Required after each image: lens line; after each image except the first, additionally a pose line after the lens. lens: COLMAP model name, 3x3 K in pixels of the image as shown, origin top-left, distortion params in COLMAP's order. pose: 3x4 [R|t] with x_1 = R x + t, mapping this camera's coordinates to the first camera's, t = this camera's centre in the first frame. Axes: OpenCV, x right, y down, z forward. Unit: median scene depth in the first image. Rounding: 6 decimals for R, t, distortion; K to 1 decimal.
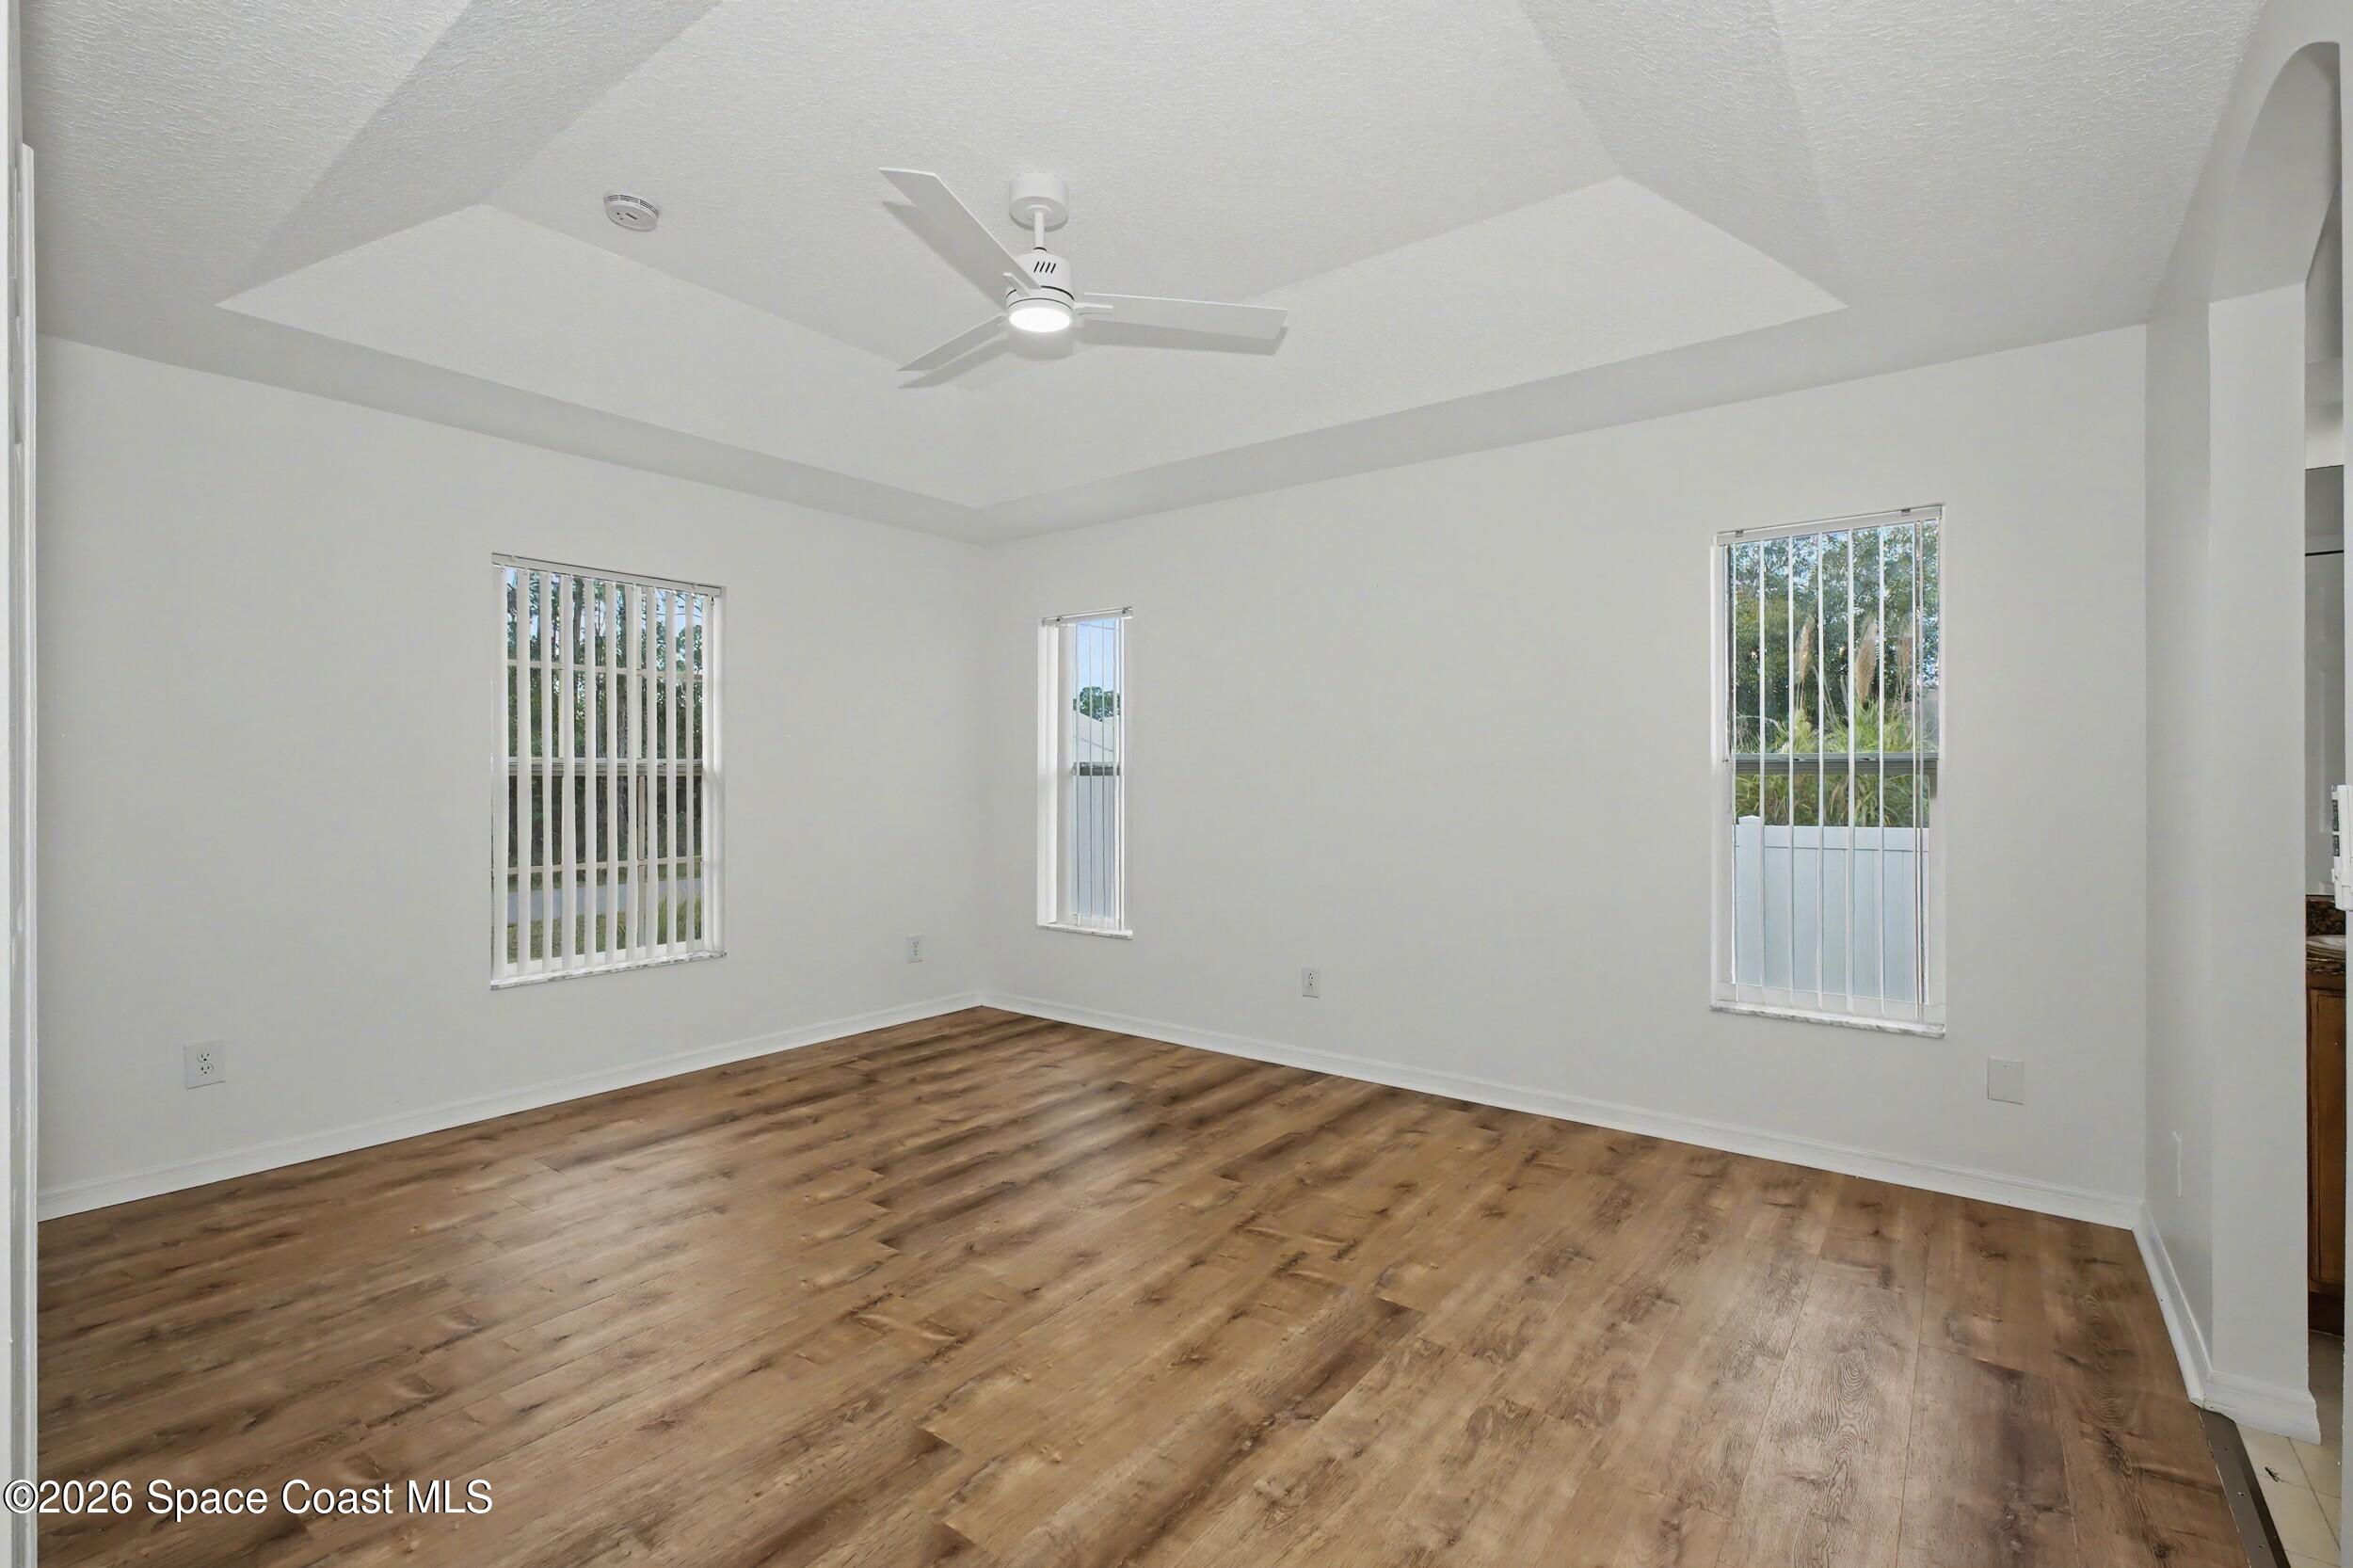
lens RADIAL K [[1053.7, 0, 1155.1], [0, 1053.7, 779.8], [0, 0, 1]] dist [-0.001054, 0.000734]
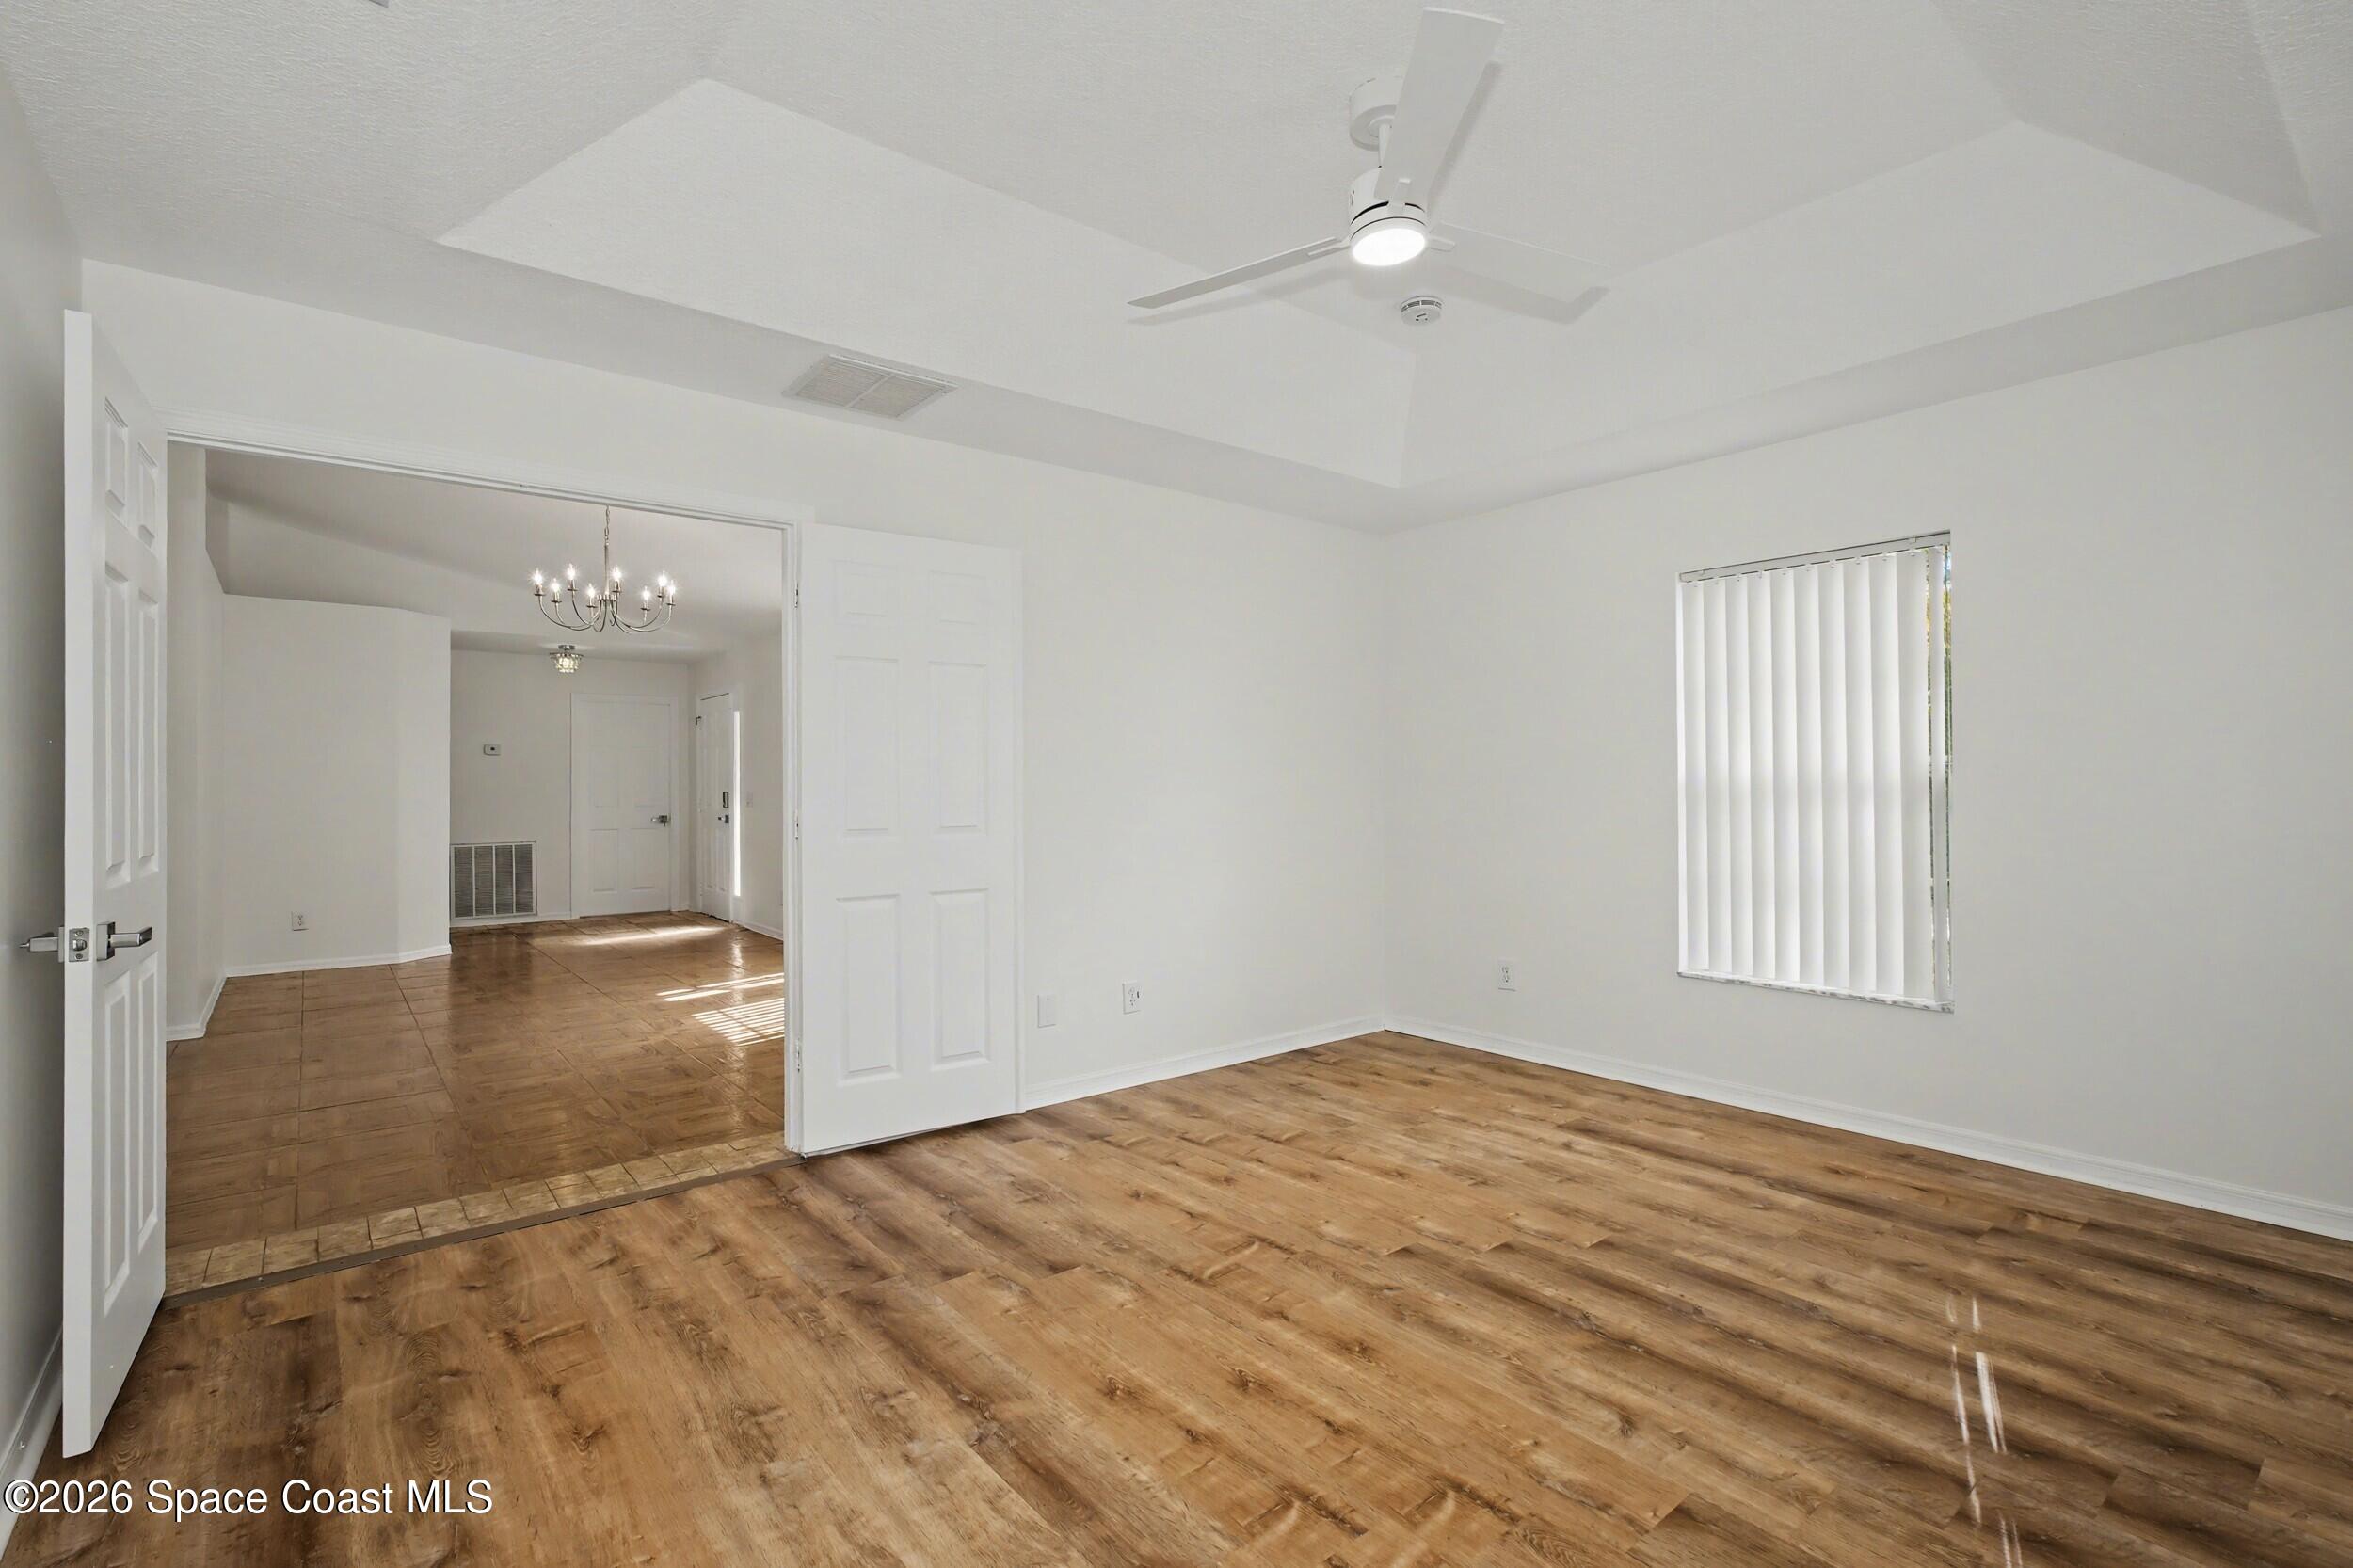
lens RADIAL K [[1051.7, 0, 1166.5], [0, 1051.7, 766.2], [0, 0, 1]] dist [0.000533, 0.000313]
pose [[-0.220199, -0.017849, -0.975292, 0.692300], [0.004502, 0.999803, -0.019315, 0.000002], [0.975445, -0.008644, -0.220075, 0.900230]]
